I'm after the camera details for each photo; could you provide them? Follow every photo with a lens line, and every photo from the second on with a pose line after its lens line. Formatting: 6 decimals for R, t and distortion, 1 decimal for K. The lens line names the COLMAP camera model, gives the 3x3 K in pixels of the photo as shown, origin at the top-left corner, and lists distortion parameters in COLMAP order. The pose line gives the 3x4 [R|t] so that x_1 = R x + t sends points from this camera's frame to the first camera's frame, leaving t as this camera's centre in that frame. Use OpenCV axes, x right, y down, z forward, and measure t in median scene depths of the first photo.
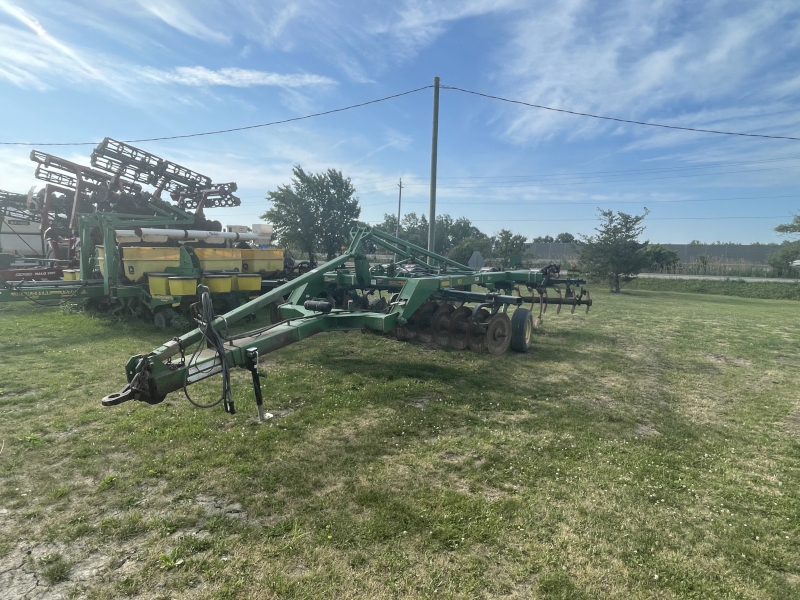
lens RADIAL K [[433.4, 0, 400.0], [0, 433.4, 300.0], [0, 0, 1]] dist [-0.001961, -0.001096]
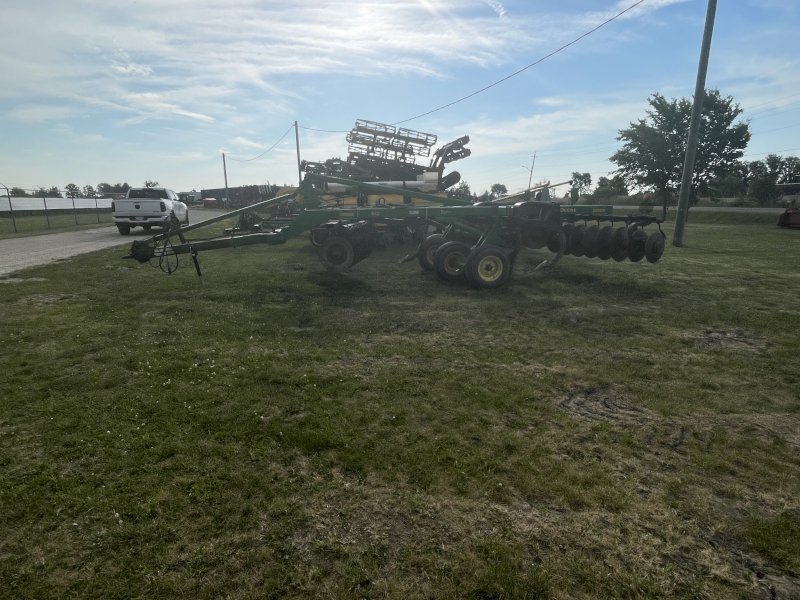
lens RADIAL K [[433.4, 0, 400.0], [0, 433.4, 300.0], [0, 0, 1]] dist [-0.001961, -0.001096]
pose [[0.630452, 0.146324, -0.762312, 0.157904], [-0.057503, 0.988177, 0.142123, 0.003292], [0.774095, -0.045766, 0.631413, 0.036558]]
